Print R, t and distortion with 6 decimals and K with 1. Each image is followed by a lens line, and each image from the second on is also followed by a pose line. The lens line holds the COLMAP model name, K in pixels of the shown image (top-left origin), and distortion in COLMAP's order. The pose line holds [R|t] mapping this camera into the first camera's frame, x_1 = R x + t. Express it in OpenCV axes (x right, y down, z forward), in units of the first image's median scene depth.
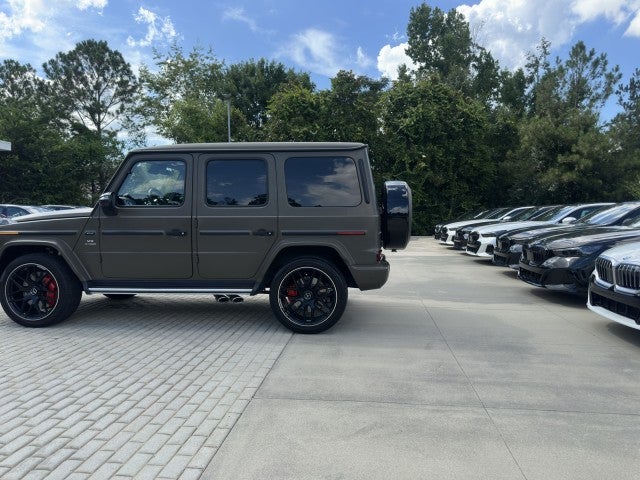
lens RADIAL K [[459.7, 0, 321.9], [0, 459.7, 240.1], [0, 0, 1]] dist [-0.001389, -0.005767]
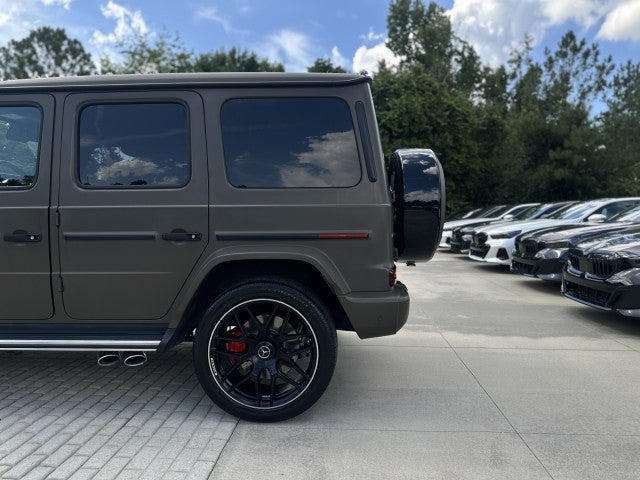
lens RADIAL K [[461.3, 0, 320.0], [0, 461.3, 240.0], [0, 0, 1]] dist [-0.005745, -0.005218]
pose [[0.998992, -0.005401, 0.044574, 0.001439], [0.005542, 0.999980, -0.003044, -0.001095], [-0.044556, 0.003288, 0.999001, 0.056995]]
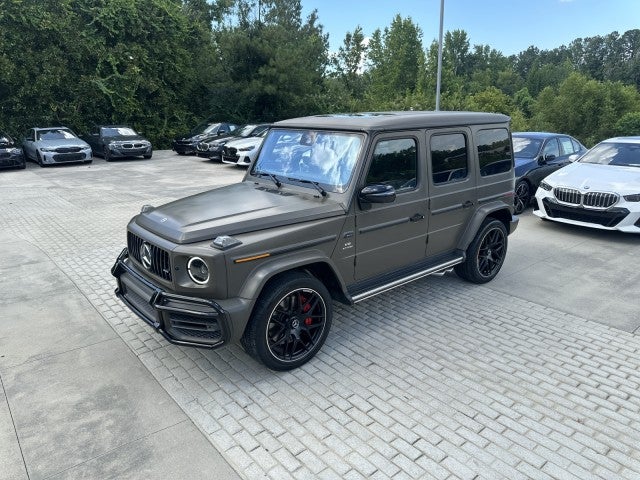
lens RADIAL K [[458.1, 0, 320.1], [0, 458.1, 241.9], [0, 0, 1]] dist [0.000358, -0.007612]
pose [[0.698497, -0.202078, 0.686489, -0.147838], [0.043040, 0.969428, 0.241573, -0.026953], [-0.714318, -0.139192, 0.685839, 0.065015]]
